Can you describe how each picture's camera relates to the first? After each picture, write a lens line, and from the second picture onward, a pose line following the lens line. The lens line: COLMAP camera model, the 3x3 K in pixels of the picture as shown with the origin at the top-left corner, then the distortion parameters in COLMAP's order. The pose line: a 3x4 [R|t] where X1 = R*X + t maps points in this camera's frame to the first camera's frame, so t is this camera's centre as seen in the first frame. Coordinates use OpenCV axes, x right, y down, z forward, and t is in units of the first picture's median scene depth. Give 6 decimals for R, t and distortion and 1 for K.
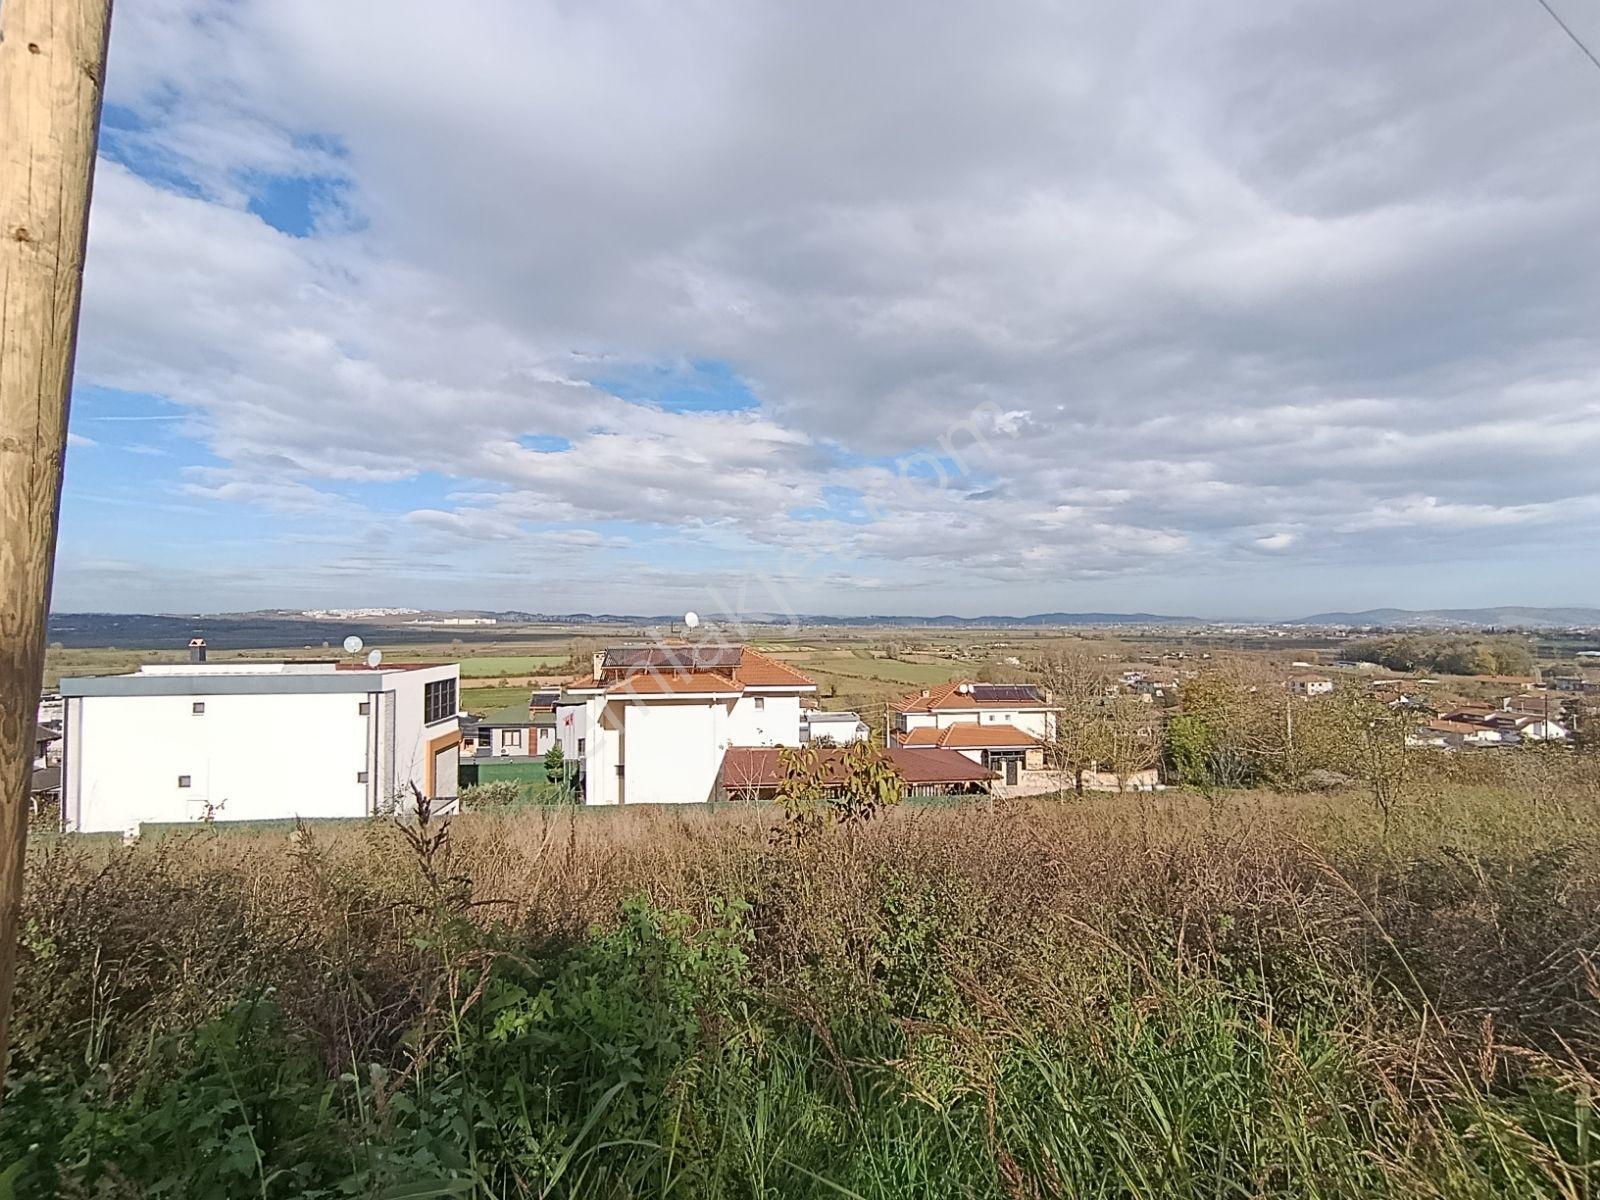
lens RADIAL K [[712.2, 0, 805.0], [0, 712.2, 609.2], [0, 0, 1]] dist [0.000944, 0.000089]
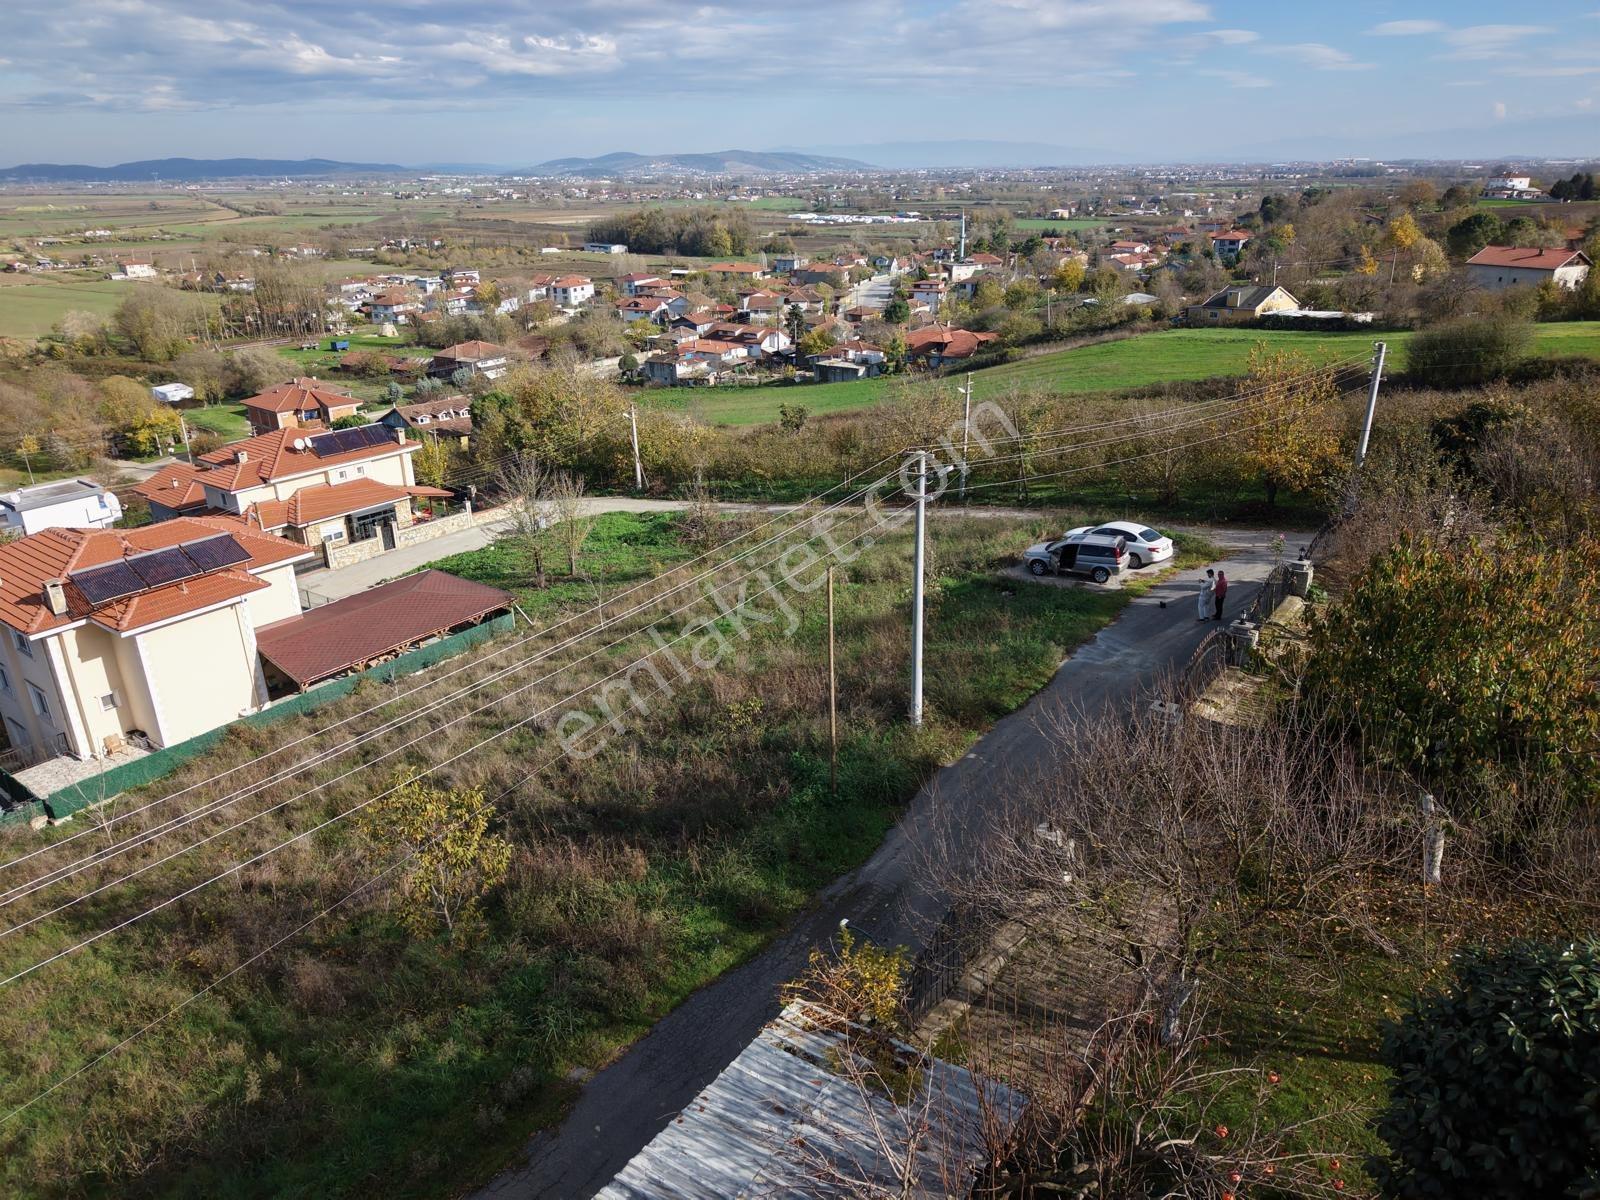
lens RADIAL K [[1065.9, 0, 798.3], [0, 1065.9, 593.2], [0, 0, 1]] dist [0.020643, -0.016193]
pose [[0.670284, -0.280498, 0.687051, -0.271404], [-0.003893, 0.924473, 0.381227, -0.192239], [-0.742094, -0.258205, 0.618568, -0.195701]]
